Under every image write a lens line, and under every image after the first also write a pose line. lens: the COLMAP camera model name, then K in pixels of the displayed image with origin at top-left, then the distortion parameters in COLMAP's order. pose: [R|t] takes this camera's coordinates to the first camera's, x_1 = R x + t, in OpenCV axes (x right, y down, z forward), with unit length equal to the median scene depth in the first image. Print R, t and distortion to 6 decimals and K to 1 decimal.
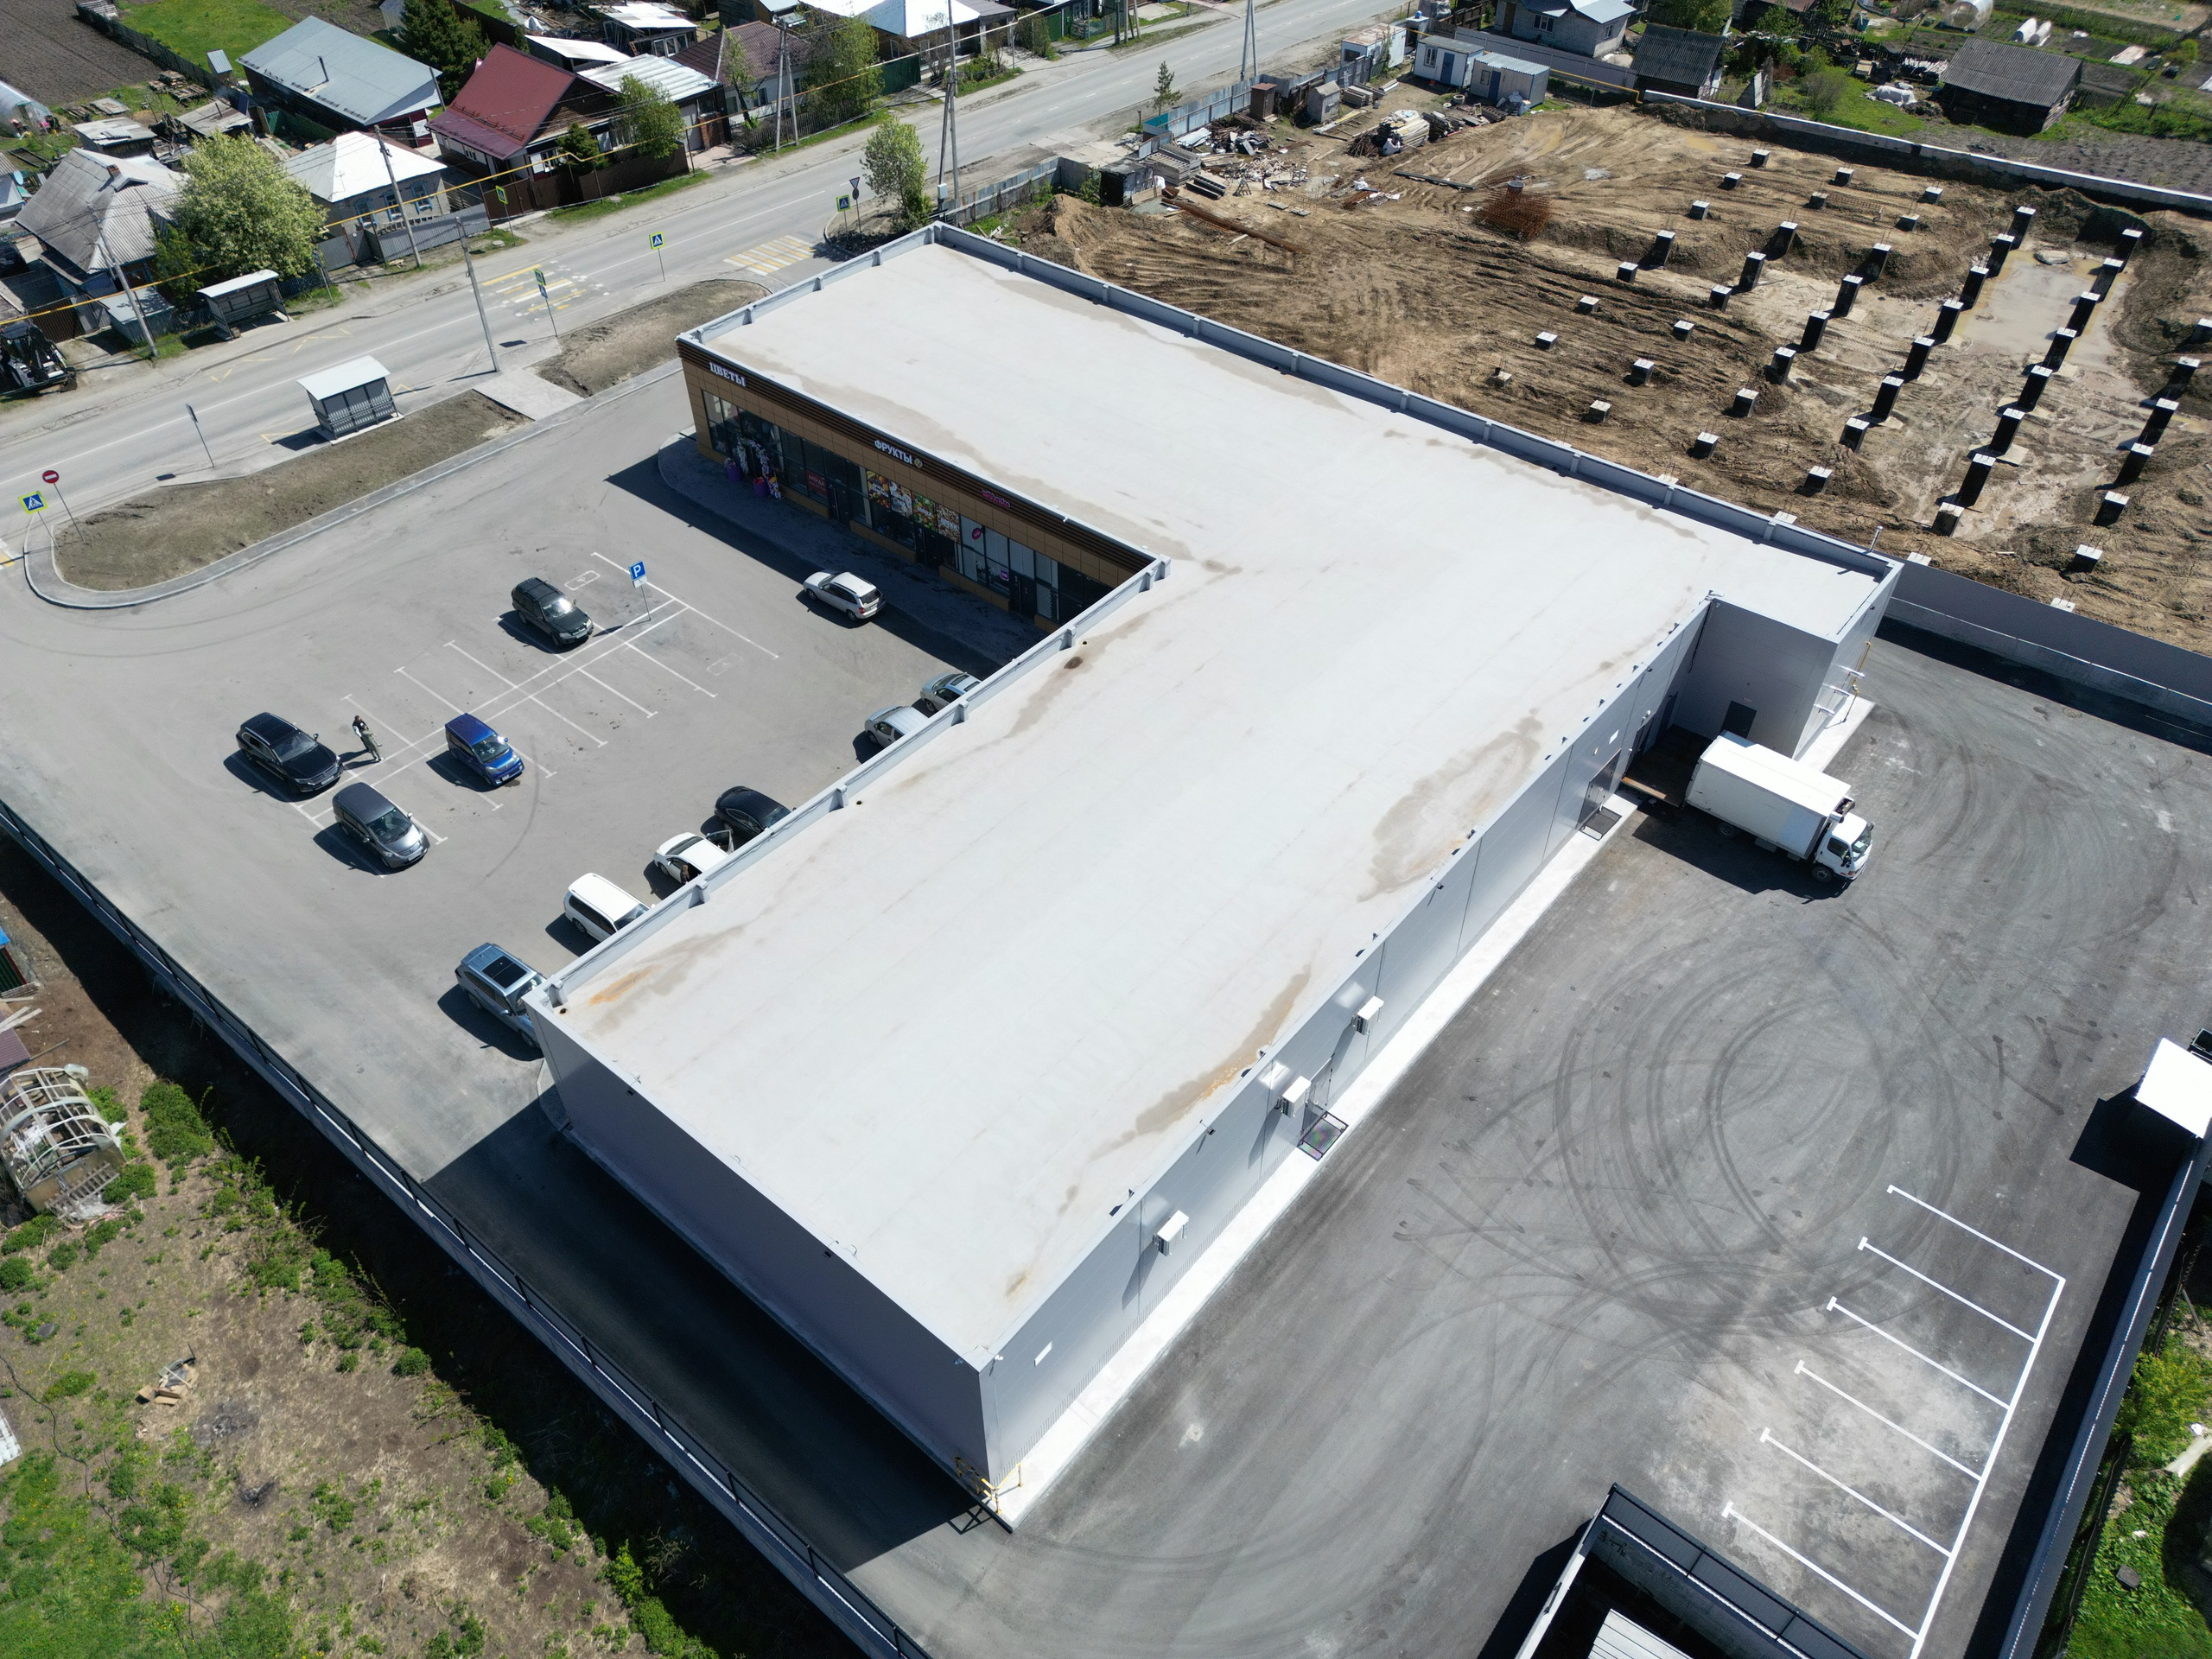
lens RADIAL K [[1540.8, 0, 1105.8], [0, 1540.8, 833.0], [0, 0, 1]] dist [0.078205, -0.072504]
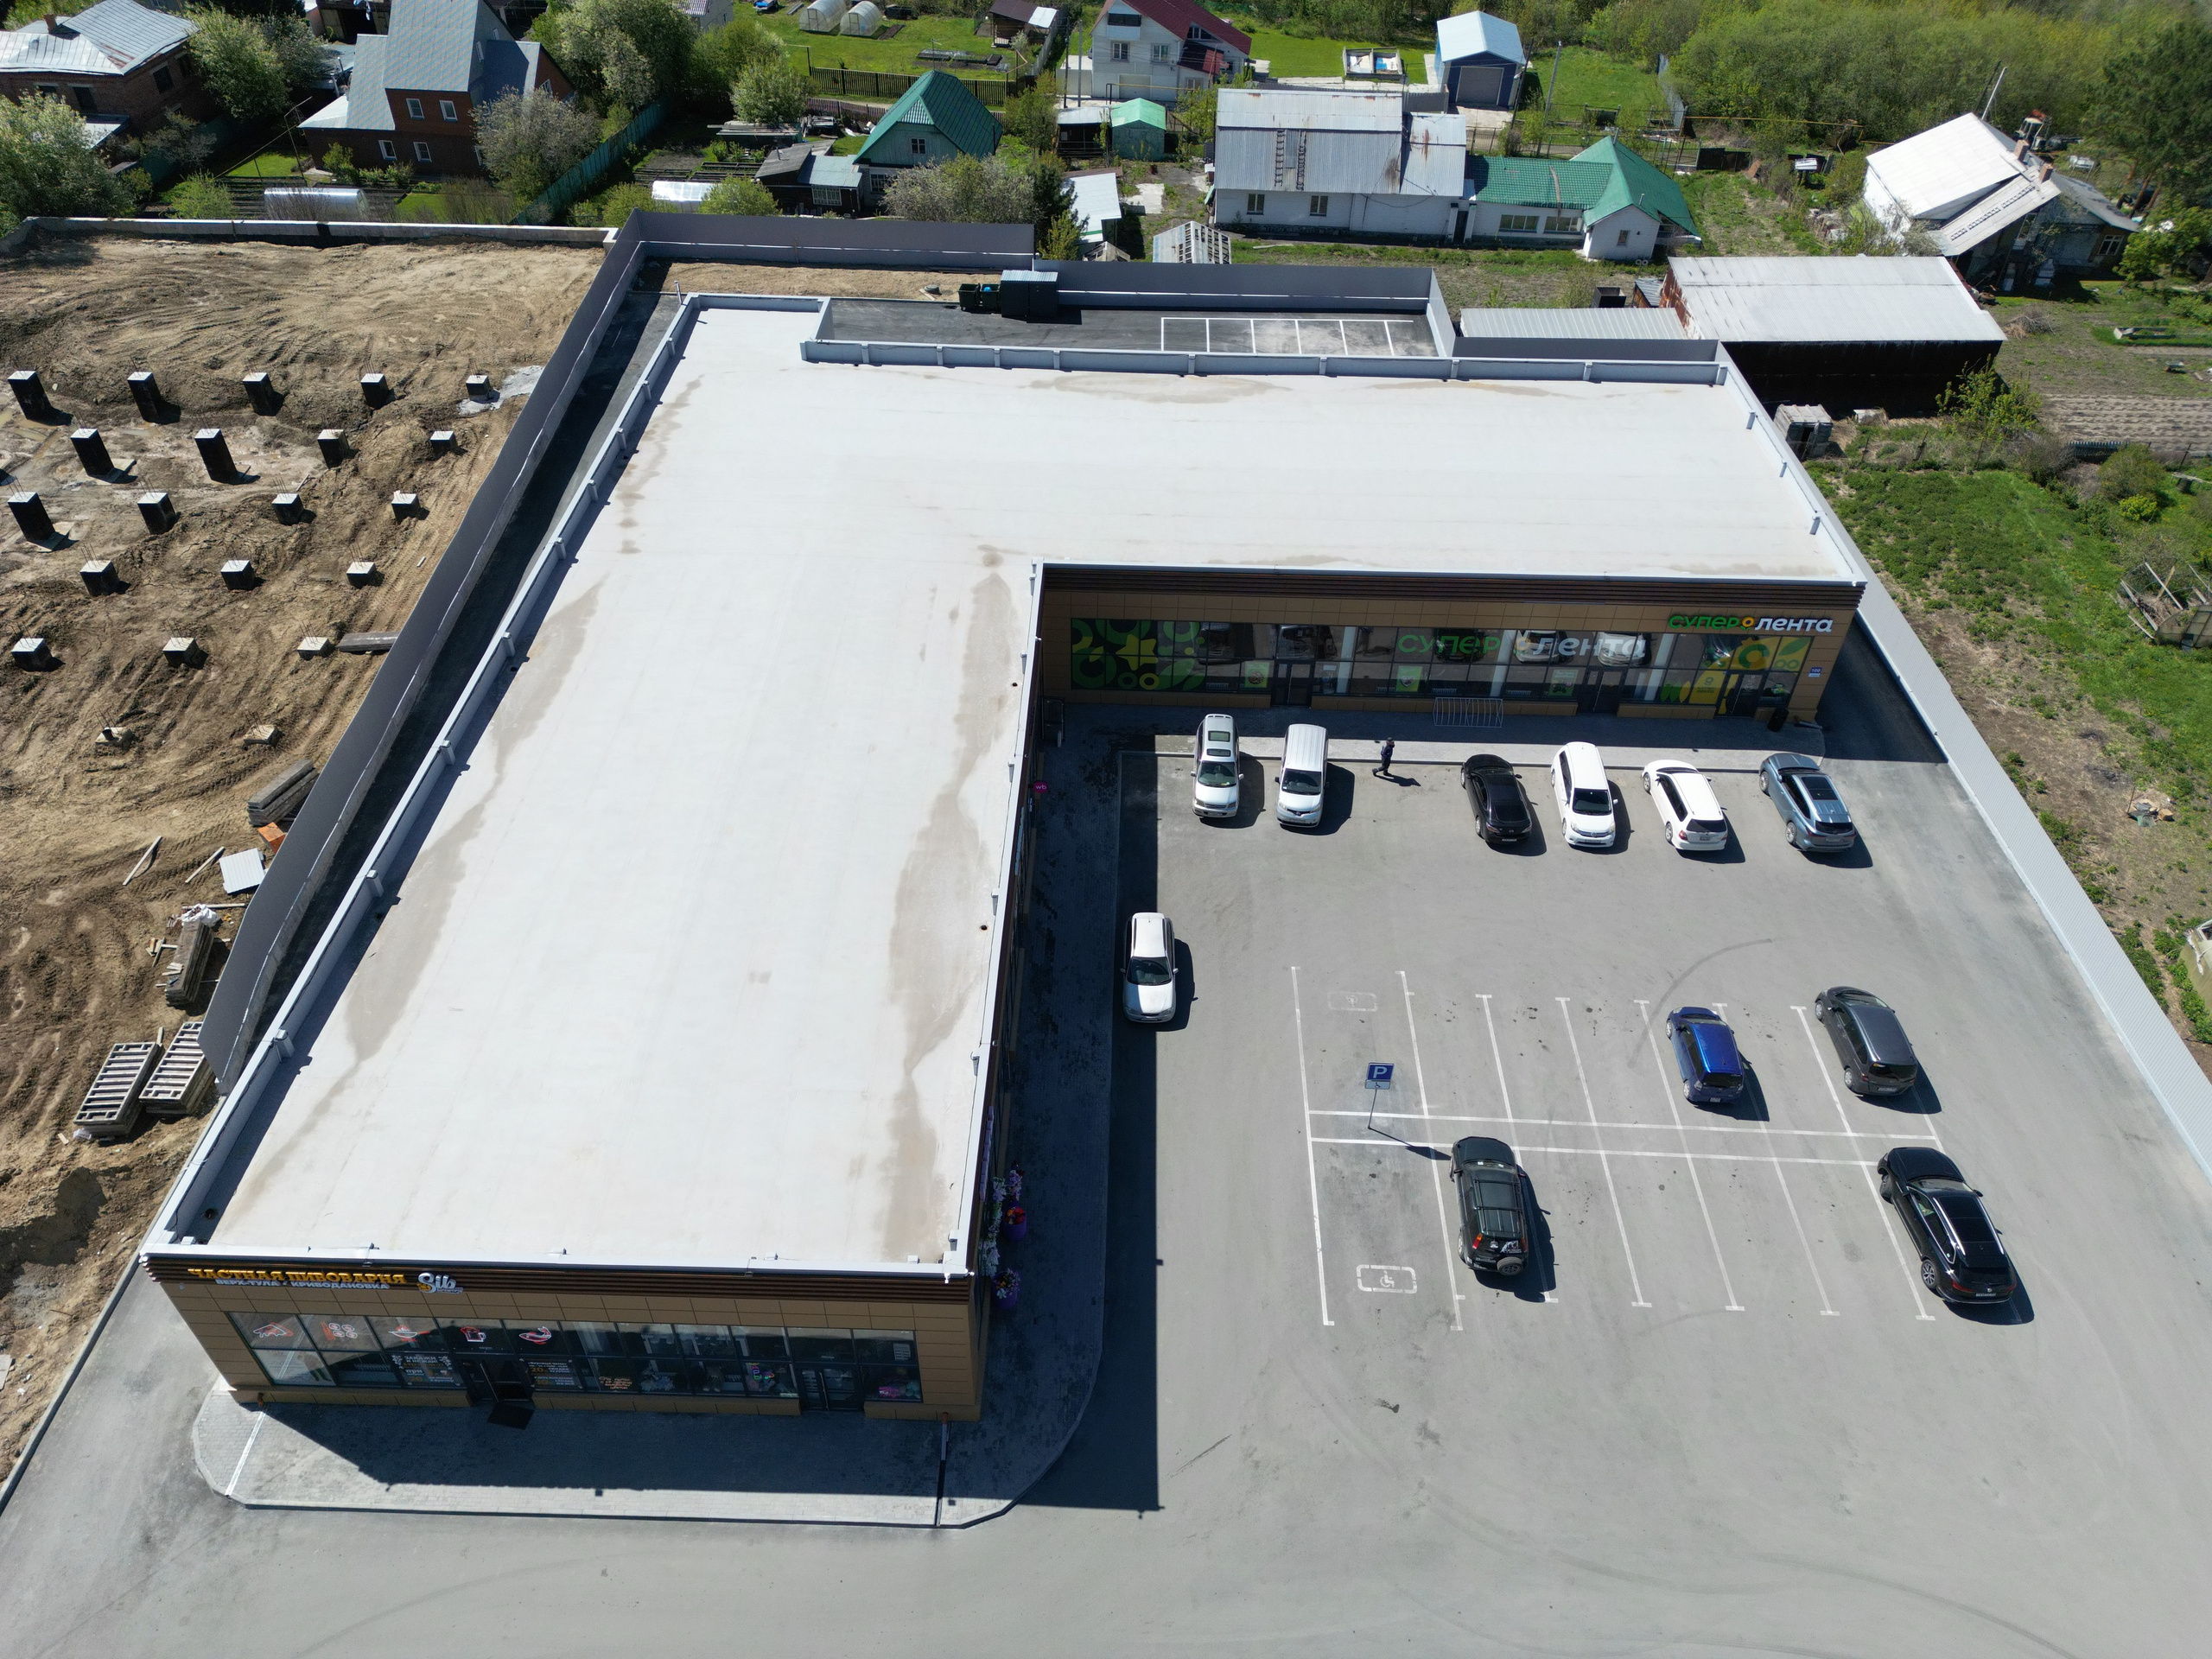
lens RADIAL K [[1540.8, 0, 1105.8], [0, 1540.8, 833.0], [0, 0, 1]] dist [0.078205, -0.072504]
pose [[-0.617740, -0.528759, 0.582075, -0.464449], [0.529234, 0.267940, 0.805058, -0.651595], [-0.581643, 0.805371, 0.114320, 0.765587]]
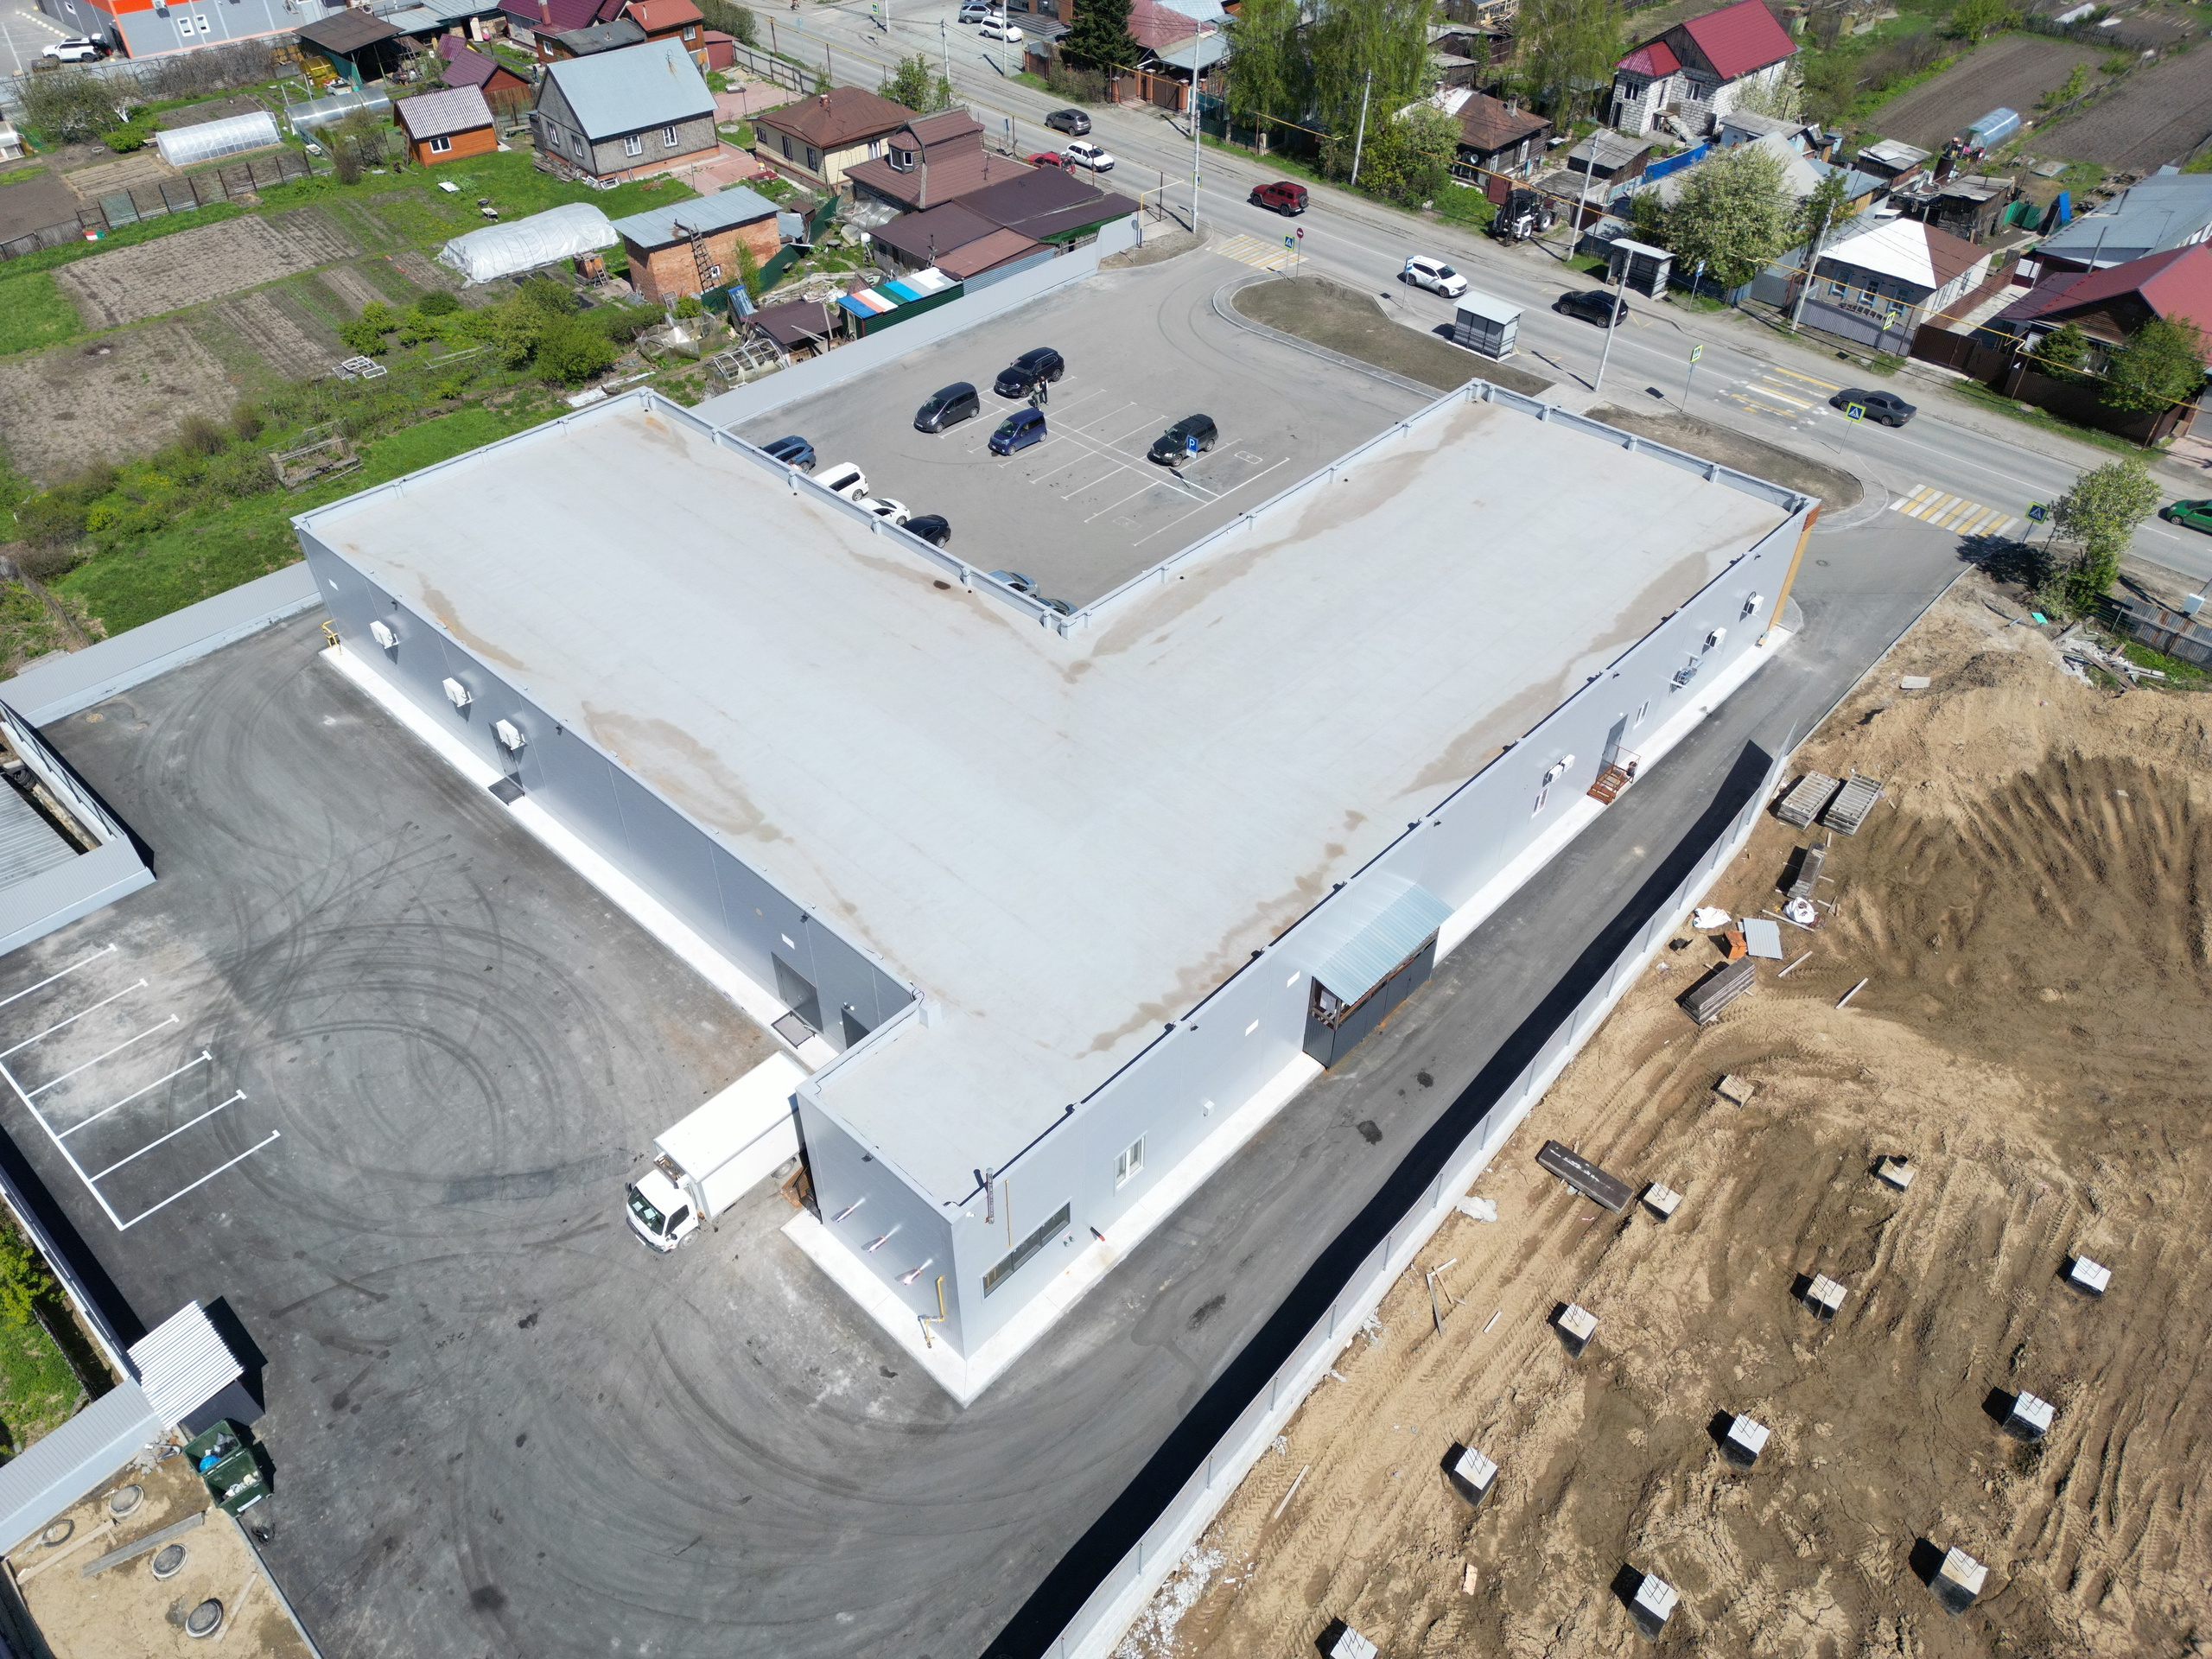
lens RADIAL K [[1540.8, 0, 1105.8], [0, 1540.8, 833.0], [0, 0, 1]] dist [0.078205, -0.072504]
pose [[-0.063638, 0.663213, -0.745720, 0.678924], [-0.688072, 0.512074, 0.514137, -0.494337], [0.722846, 0.545828, 0.423751, 0.506549]]
